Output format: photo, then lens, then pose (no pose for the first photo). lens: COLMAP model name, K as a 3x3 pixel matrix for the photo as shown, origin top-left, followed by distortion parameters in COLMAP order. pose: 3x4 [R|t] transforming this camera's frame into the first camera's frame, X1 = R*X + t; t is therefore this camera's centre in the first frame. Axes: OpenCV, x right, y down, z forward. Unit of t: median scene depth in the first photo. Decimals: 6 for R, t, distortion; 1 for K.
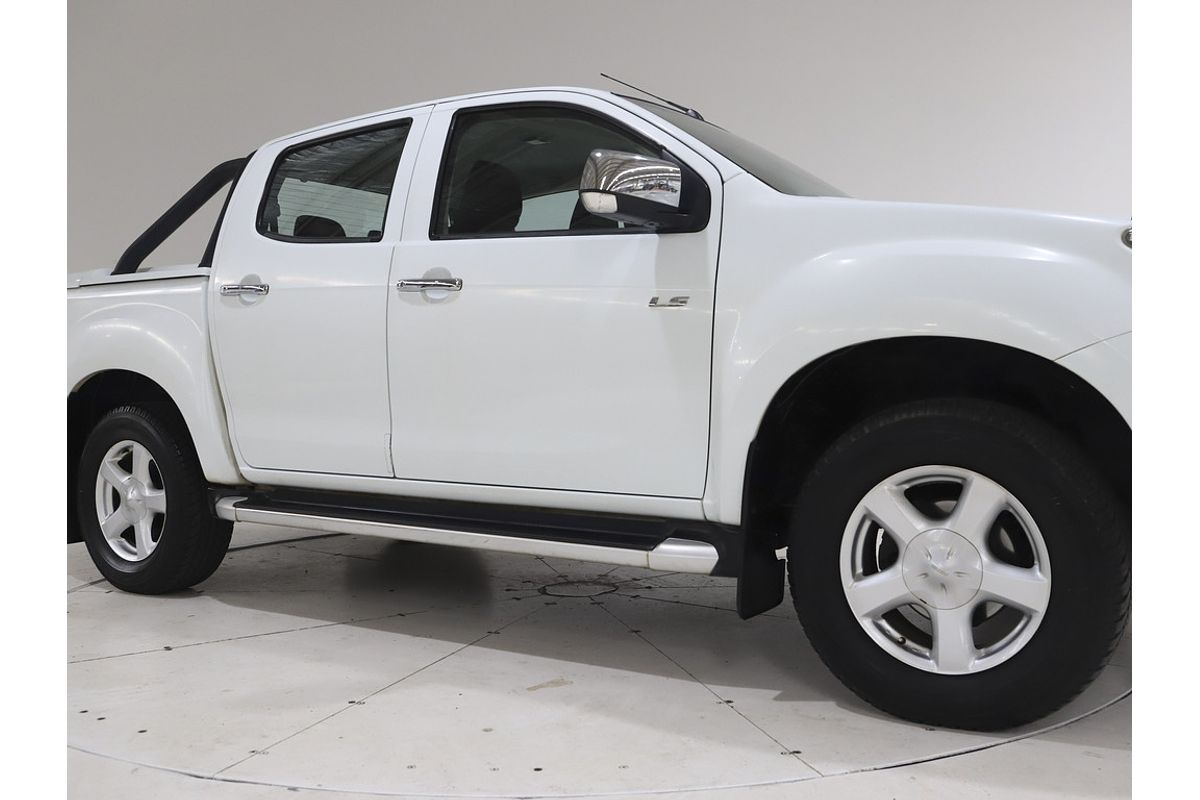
lens RADIAL K [[1003.5, 0, 600.0], [0, 1003.5, 400.0], [0, 0, 1]] dist [-0.038654, 0.000306]
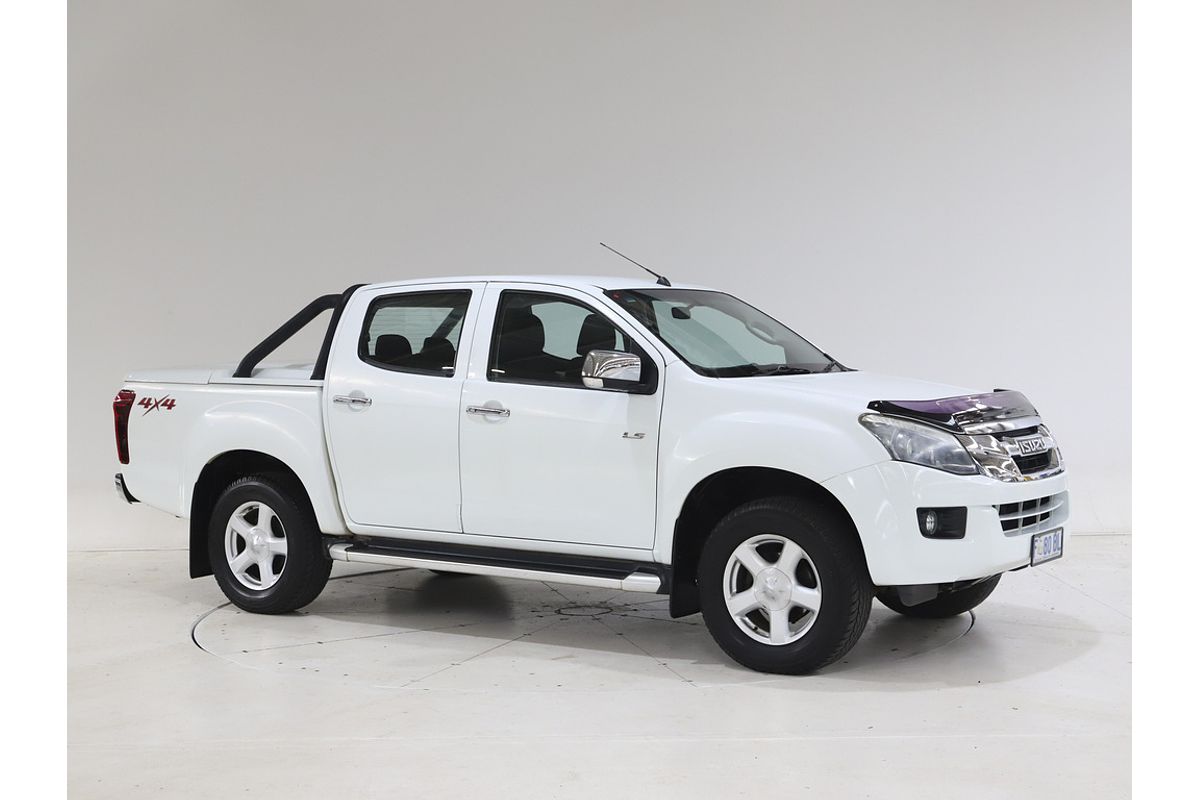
lens RADIAL K [[1619.8, 0, 600.0], [0, 1619.8, 400.0], [0, 0, 1]] dist [0.027398, 0.012460]
pose [[0.999718, 0.003077, -0.023530, 0.065619], [-0.002525, 0.999722, 0.023439, -0.194308], [0.023596, -0.023373, 0.999448, -1.546258]]
